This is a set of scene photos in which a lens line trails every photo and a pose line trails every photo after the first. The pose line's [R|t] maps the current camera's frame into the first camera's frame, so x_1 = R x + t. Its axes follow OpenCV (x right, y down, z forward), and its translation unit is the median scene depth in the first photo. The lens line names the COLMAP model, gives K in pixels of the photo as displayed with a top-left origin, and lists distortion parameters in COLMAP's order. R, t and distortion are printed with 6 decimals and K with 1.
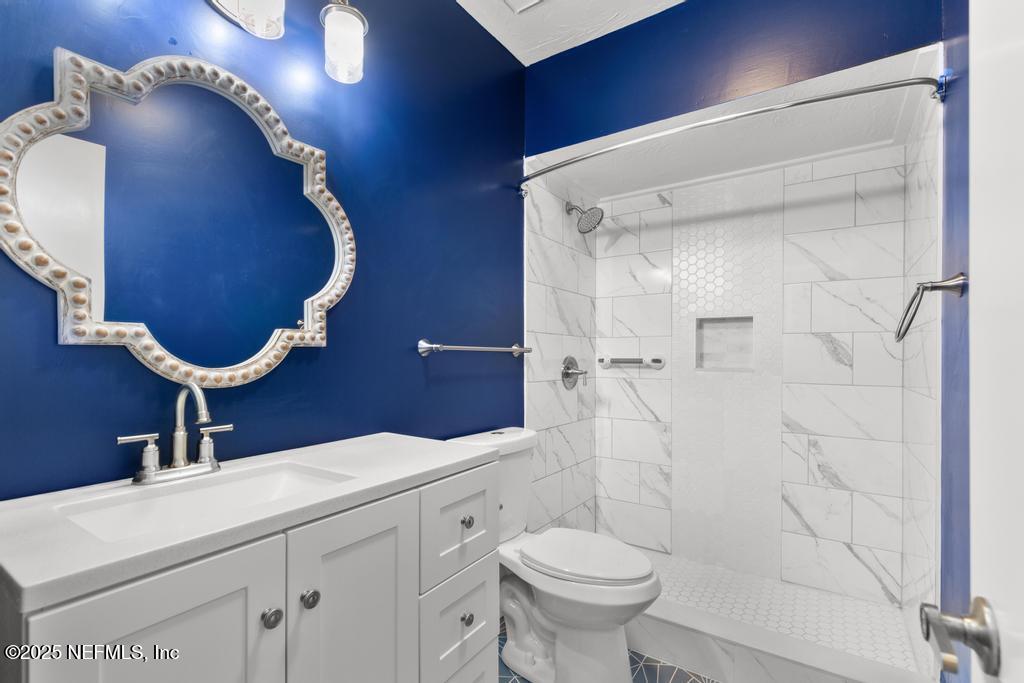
lens RADIAL K [[466.4, 0, 507.7], [0, 466.4, 342.6], [0, 0, 1]] dist [0.005975, -0.000090]
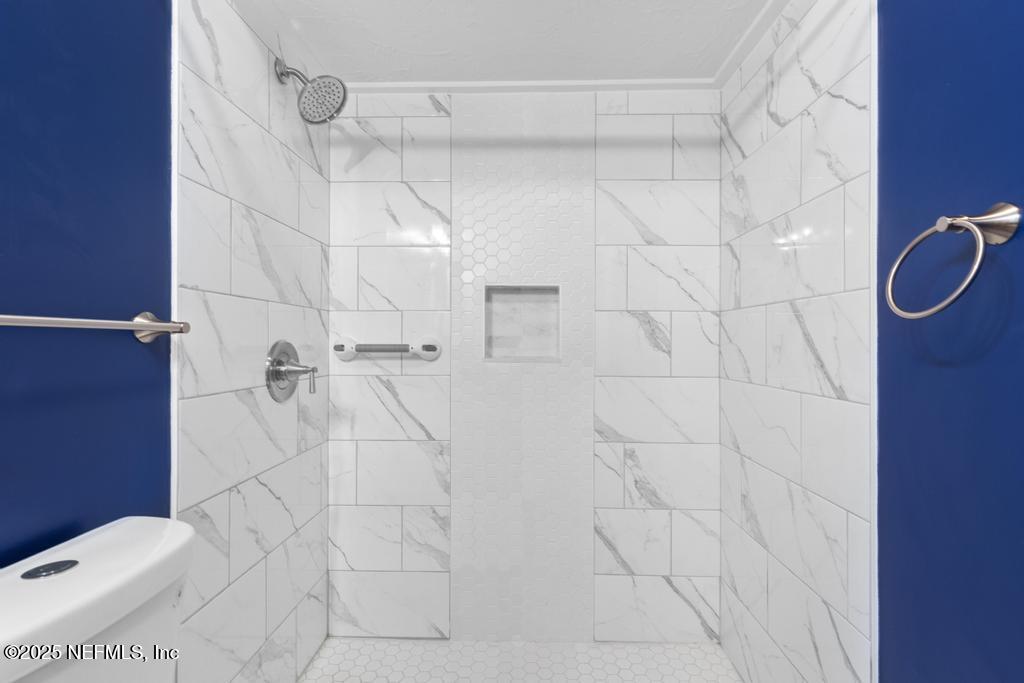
lens RADIAL K [[466.4, 0, 507.7], [0, 466.4, 342.6], [0, 0, 1]] dist [0.005975, -0.000090]
pose [[0.832684, -0.002636, 0.553743, 0.051745], [-0.016672, 0.999416, 0.029828, 0.011033], [-0.553498, -0.034069, 0.832153, 0.414929]]
